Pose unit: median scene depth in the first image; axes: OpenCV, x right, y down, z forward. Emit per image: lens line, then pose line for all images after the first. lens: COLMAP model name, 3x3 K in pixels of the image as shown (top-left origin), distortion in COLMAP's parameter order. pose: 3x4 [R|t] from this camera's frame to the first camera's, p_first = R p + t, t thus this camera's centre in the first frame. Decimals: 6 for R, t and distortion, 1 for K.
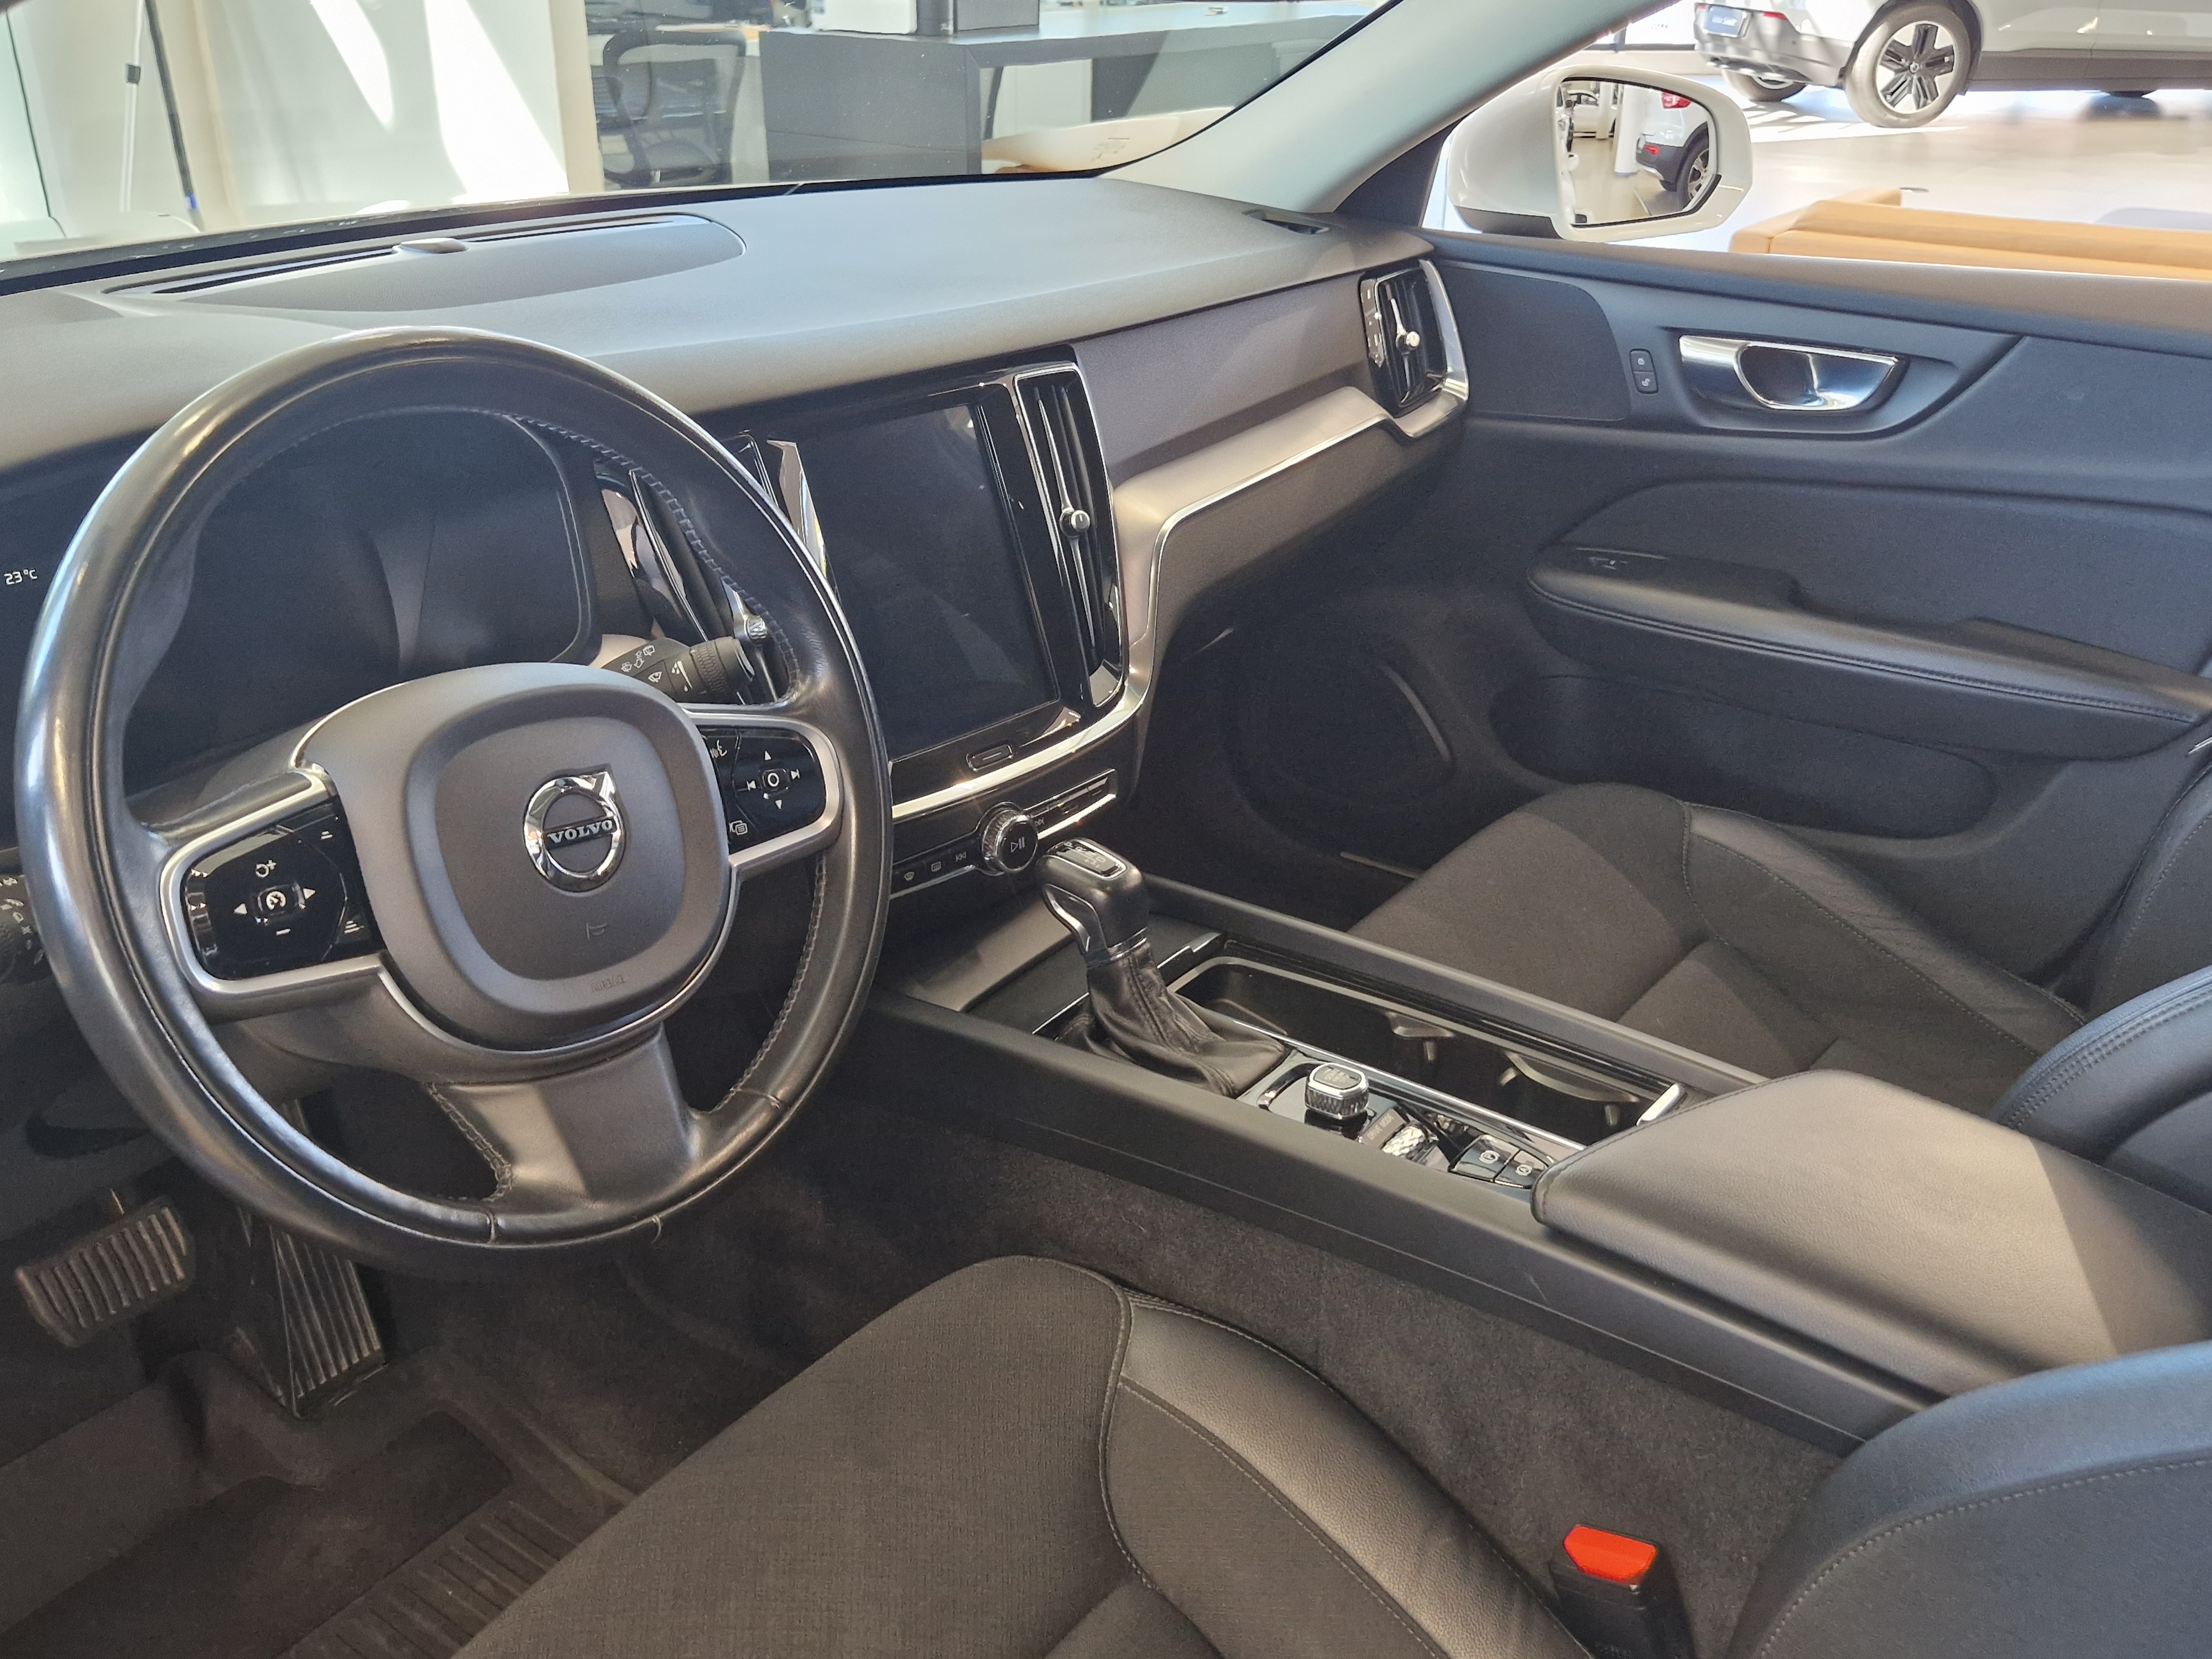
lens RADIAL K [[1971.9, 0, 1106.0], [0, 1971.9, 829.5], [0, 0, 1]] dist [0.058617, 0.001913]
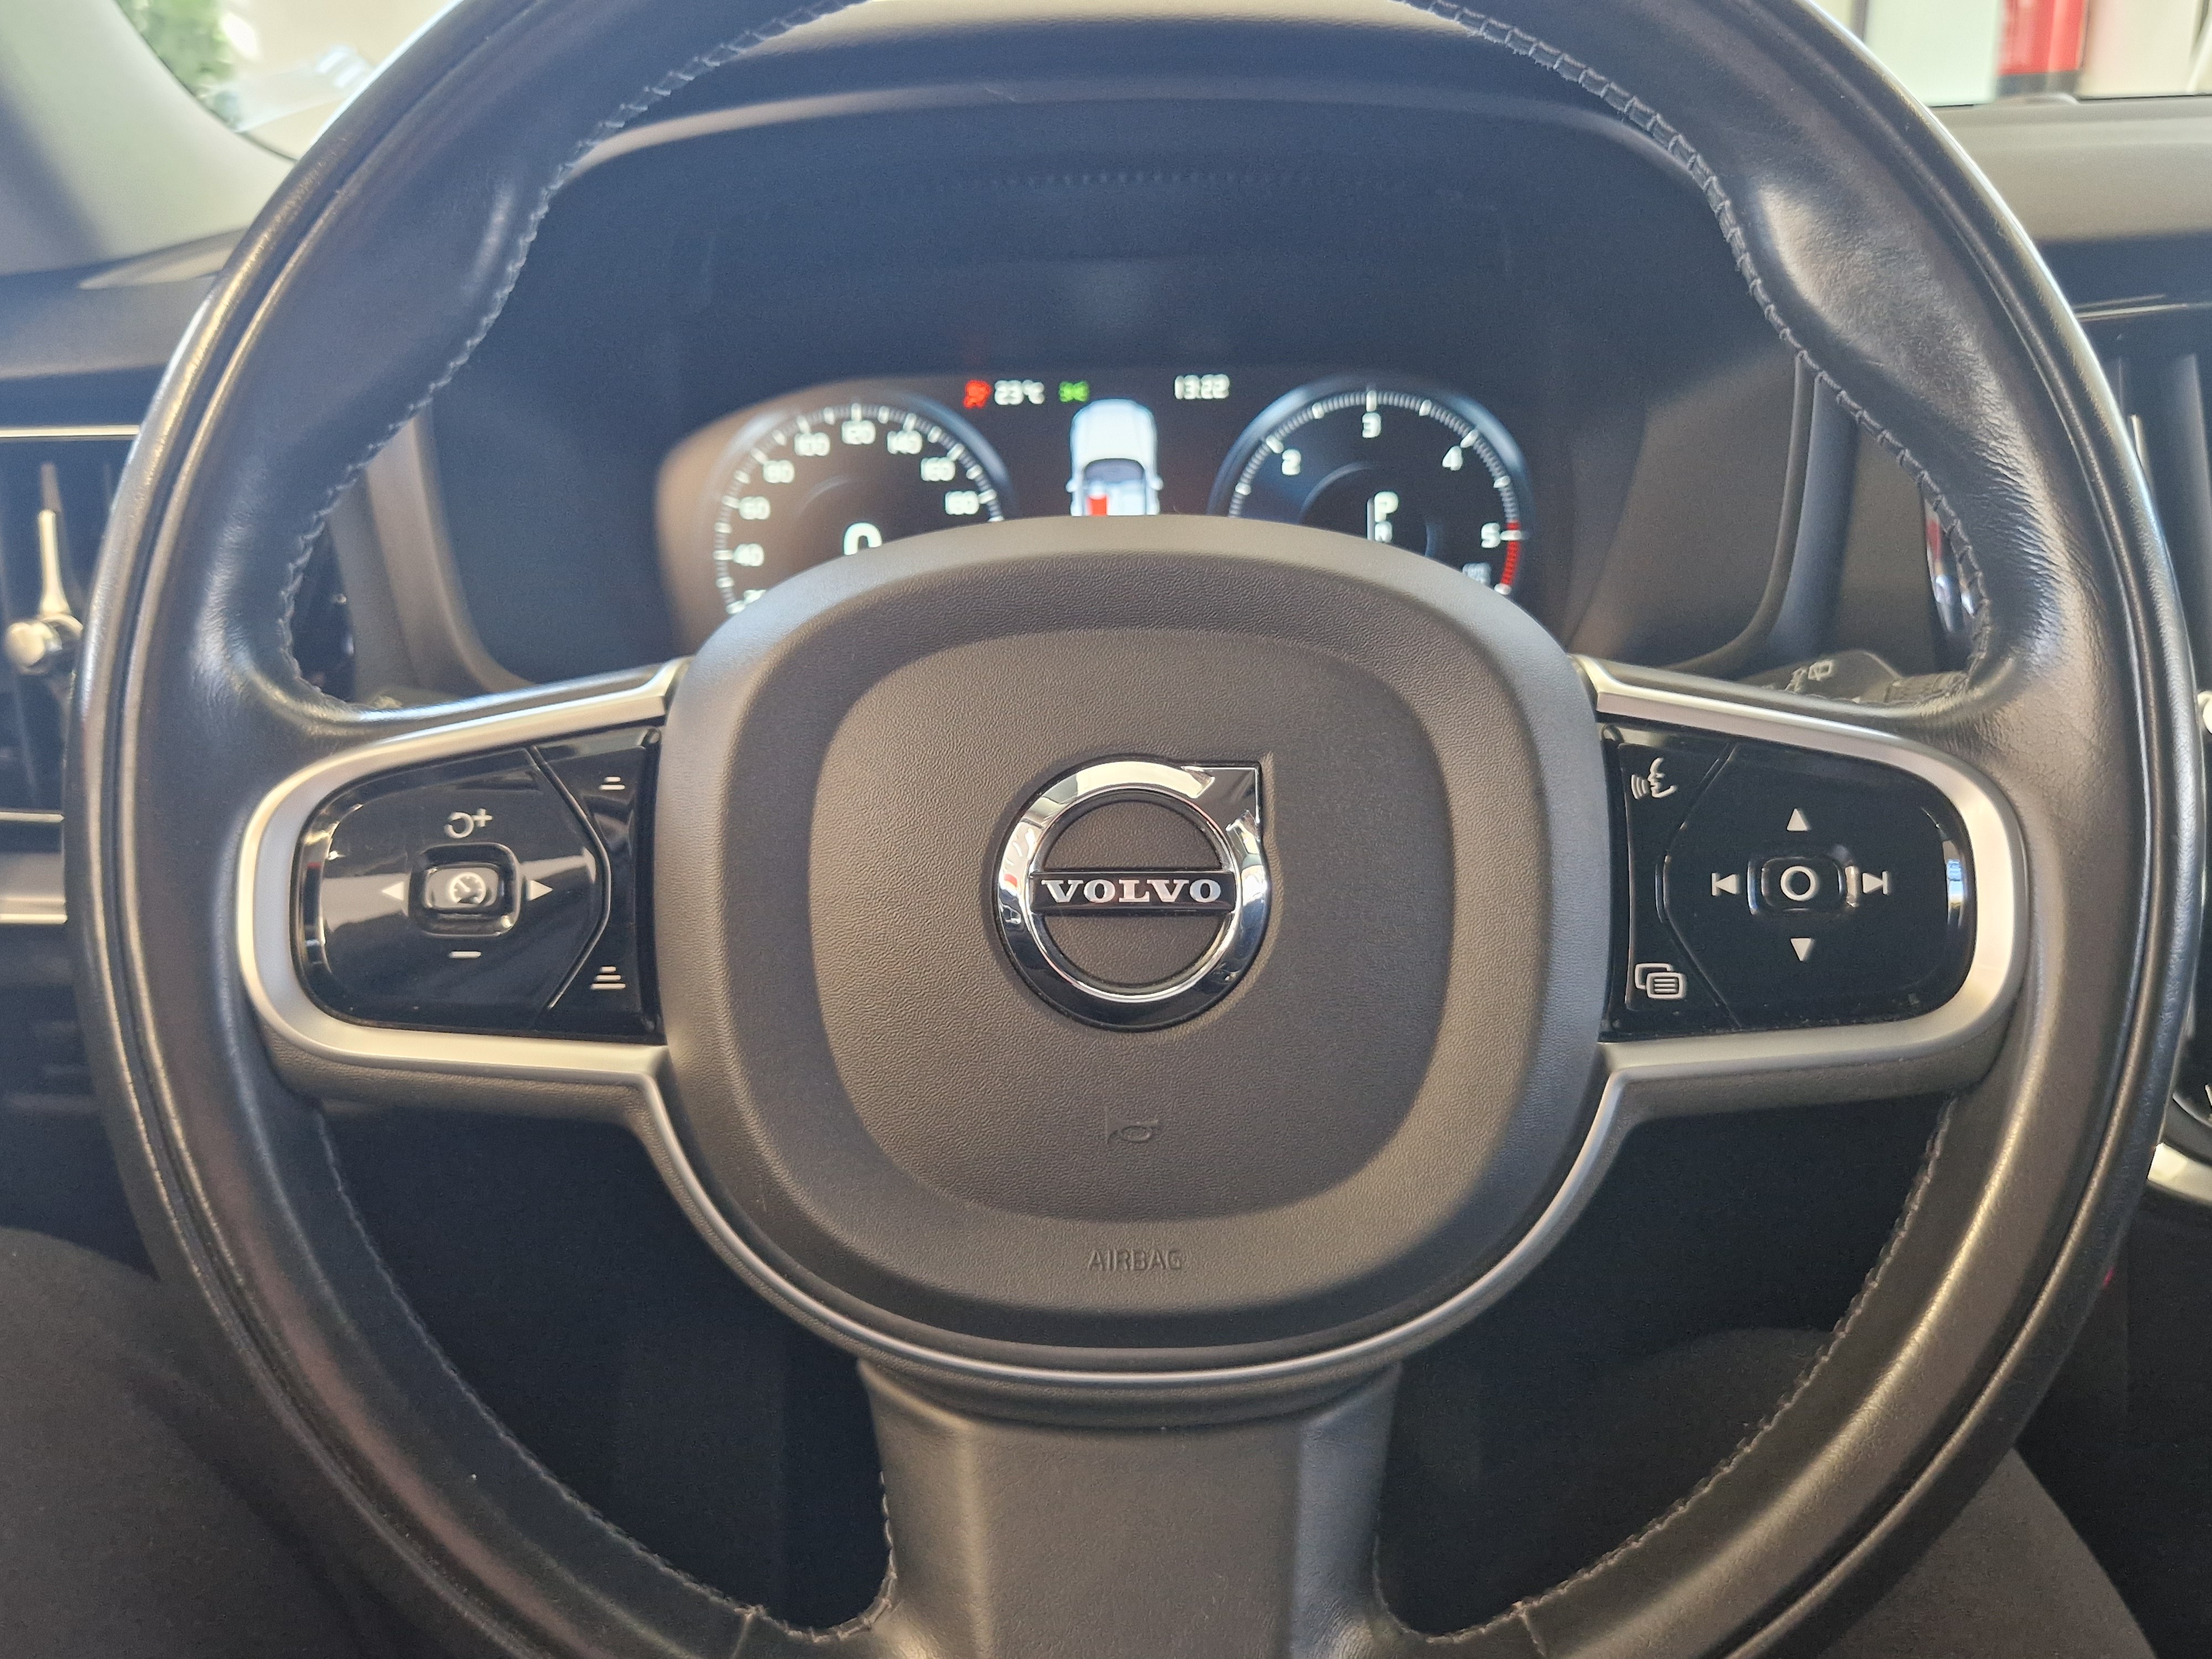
lens RADIAL K [[1971.9, 0, 1106.0], [0, 1971.9, 829.5], [0, 0, 1]] dist [0.058617, 0.001913]
pose [[0.631905, 0.167914, -0.756638, 0.043641], [-0.199685, 0.978563, 0.050397, -0.031468], [0.748881, 0.119243, 0.651889, 0.720220]]
